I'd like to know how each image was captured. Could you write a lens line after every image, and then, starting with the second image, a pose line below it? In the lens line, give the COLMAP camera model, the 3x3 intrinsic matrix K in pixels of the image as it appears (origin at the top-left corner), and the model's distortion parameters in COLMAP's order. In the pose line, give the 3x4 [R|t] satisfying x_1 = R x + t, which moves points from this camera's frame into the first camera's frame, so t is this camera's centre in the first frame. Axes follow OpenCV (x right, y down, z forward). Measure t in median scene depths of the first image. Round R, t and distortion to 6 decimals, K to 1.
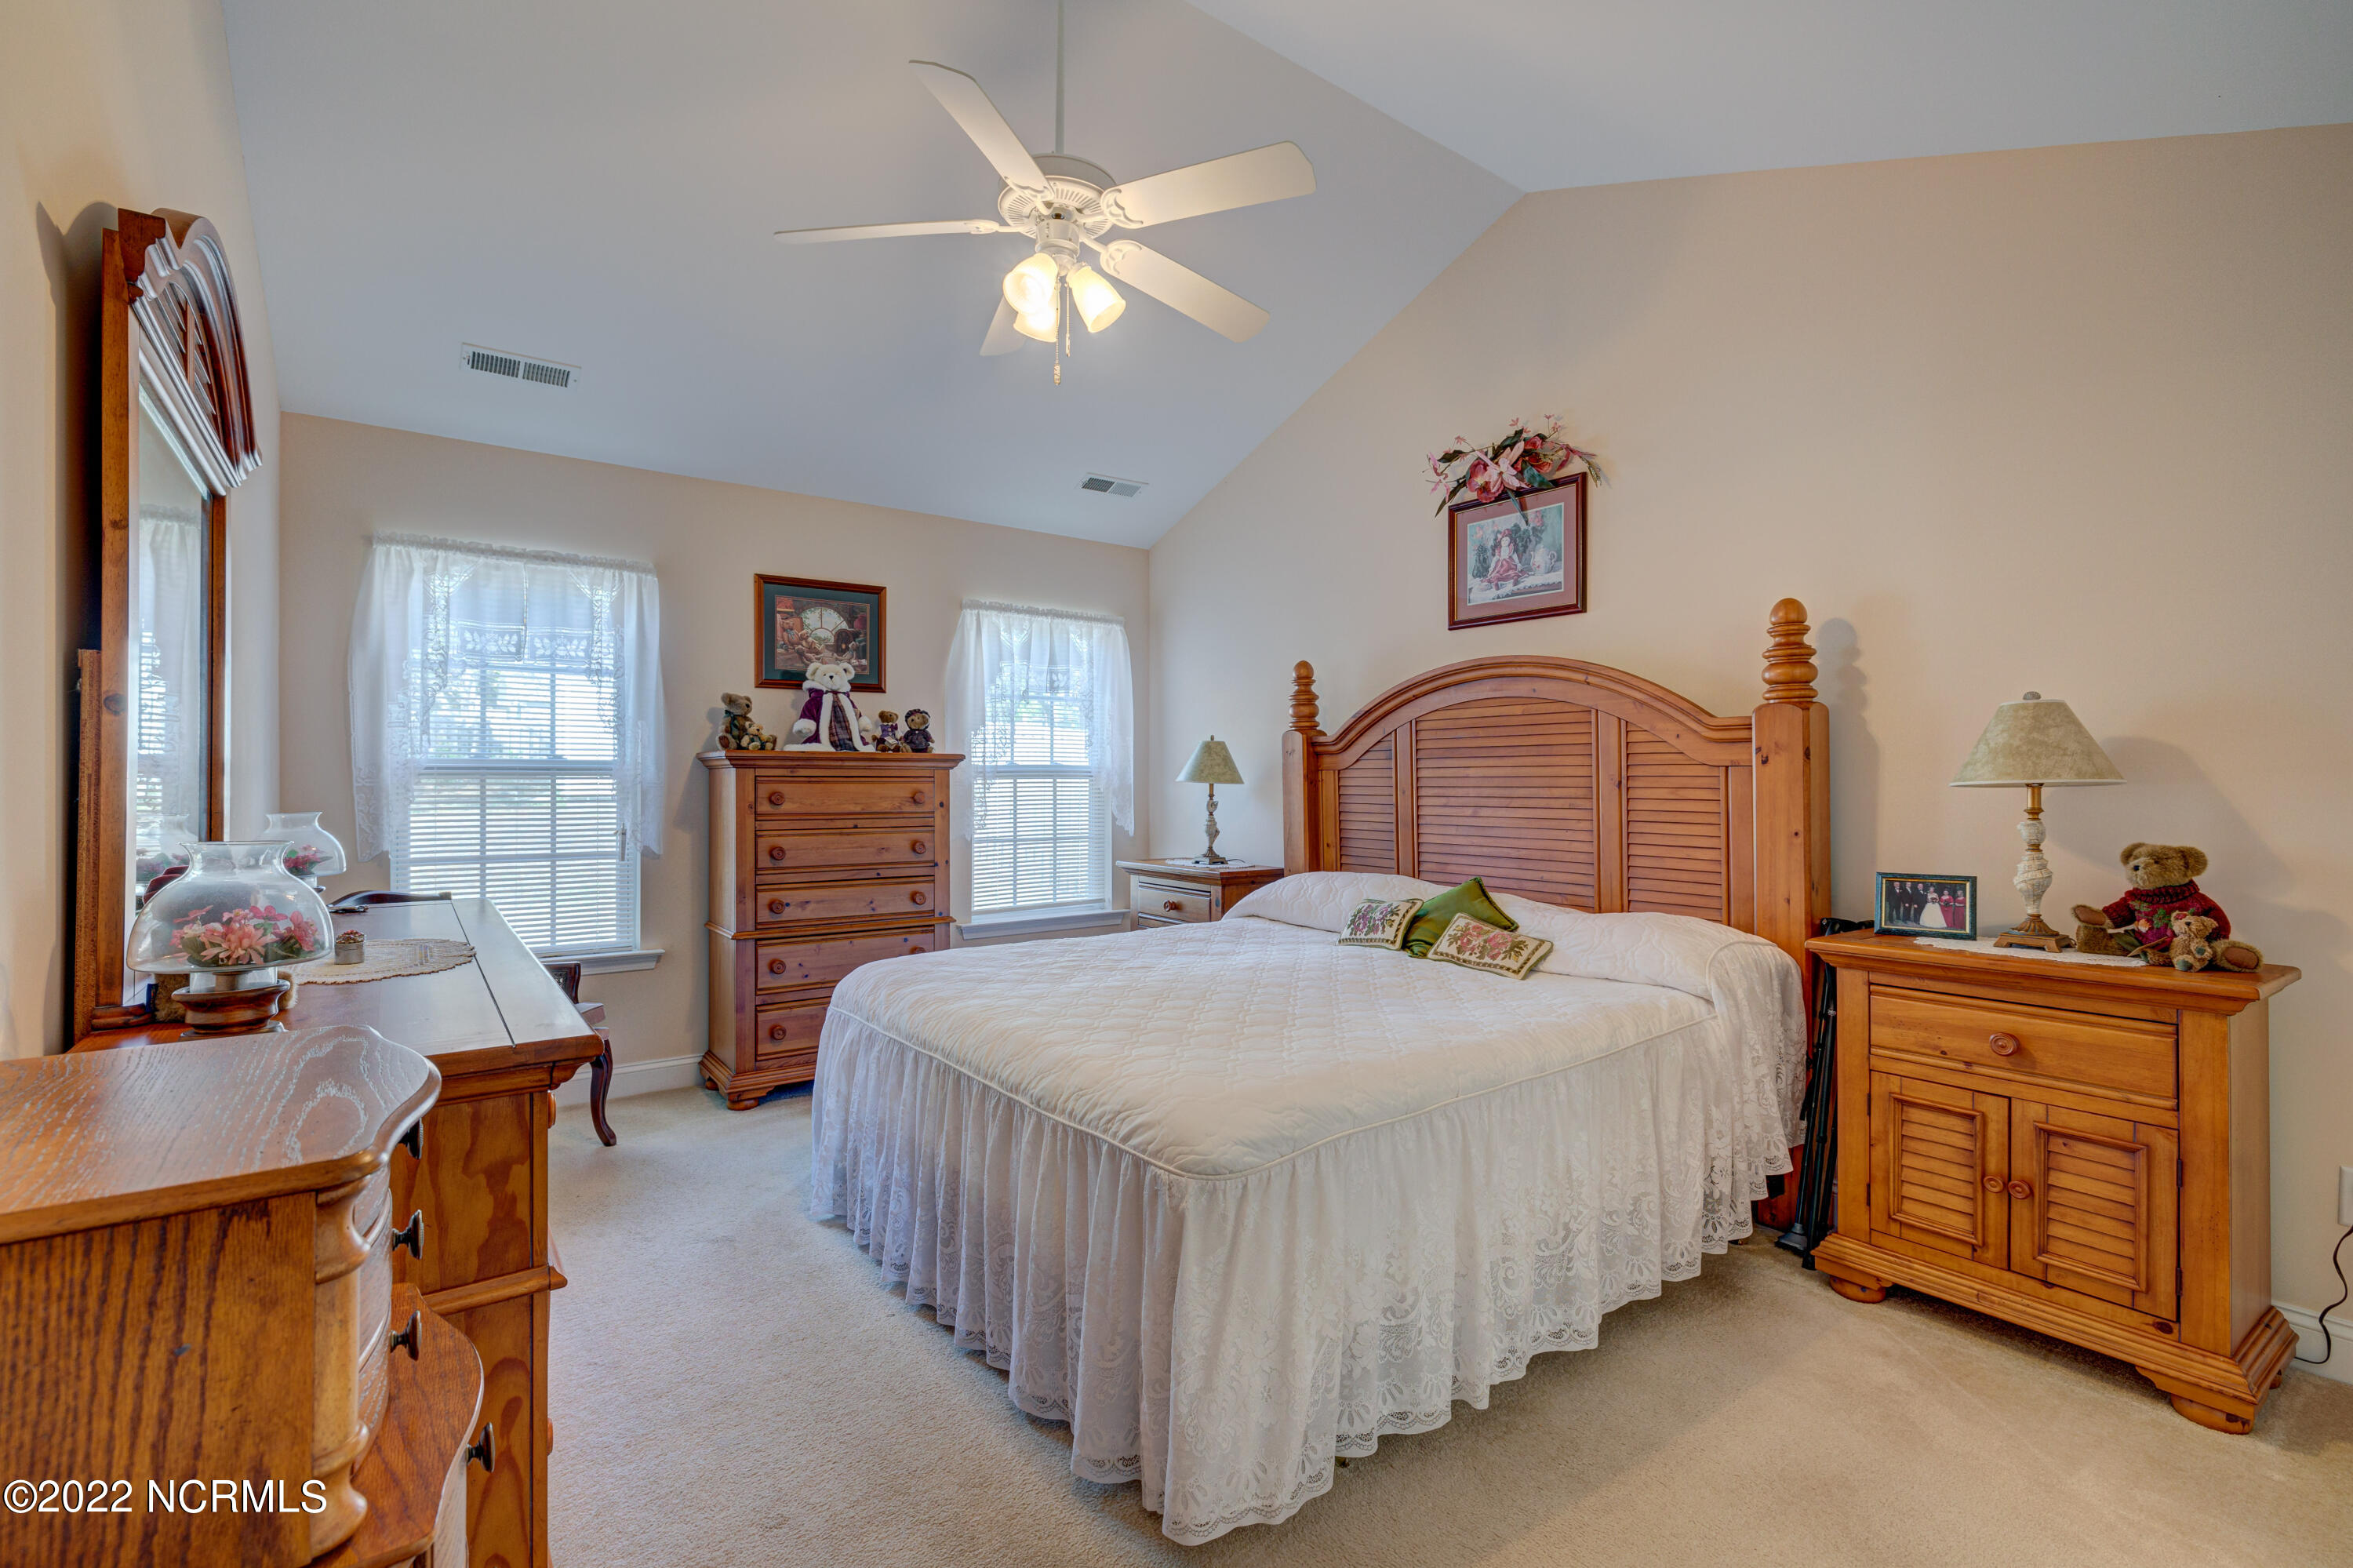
lens RADIAL K [[1051.4, 0, 1172.1], [0, 1051.4, 749.9], [0, 0, 1]] dist [0.001780, 0.000051]
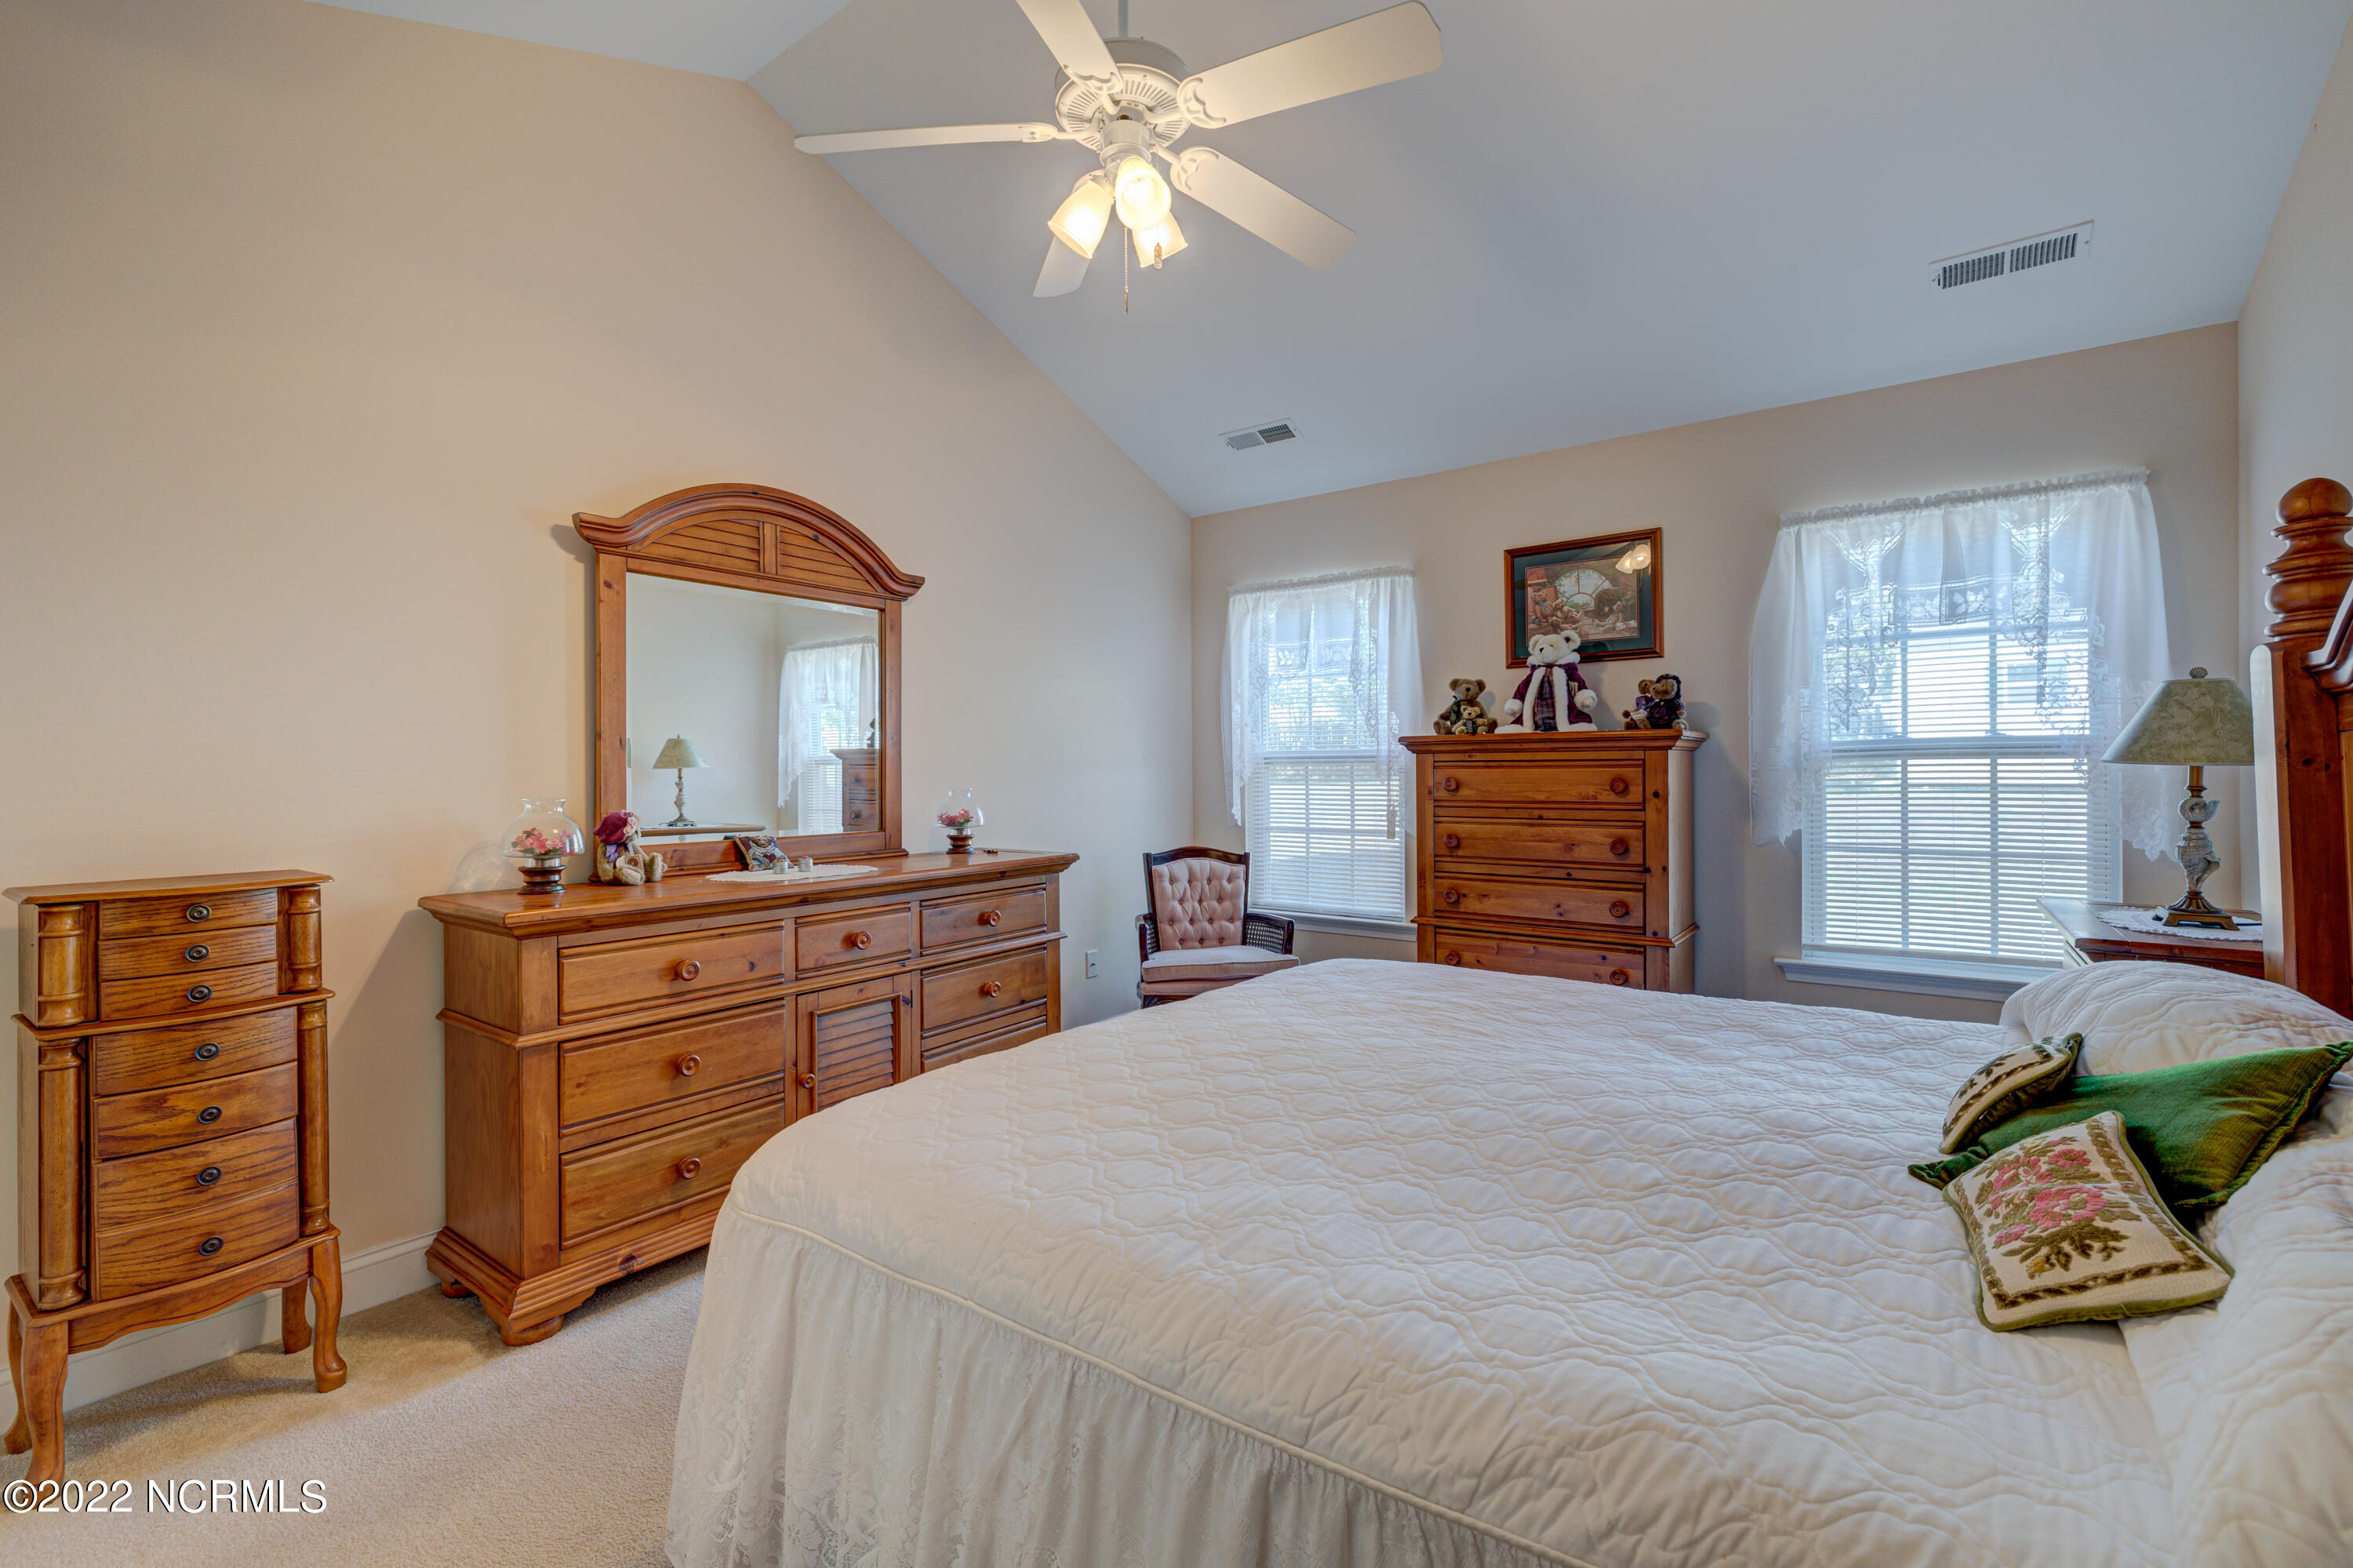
lens RADIAL K [[988.7, 0, 1169.5], [0, 988.7, 776.8], [0, 0, 1]] dist [0.000709, -0.000628]
pose [[0.302077, 0.003129, -0.953278, 0.370425], [0.033987, 0.999324, 0.014050, 0.015815], [0.952677, -0.036643, 0.301766, 0.429882]]
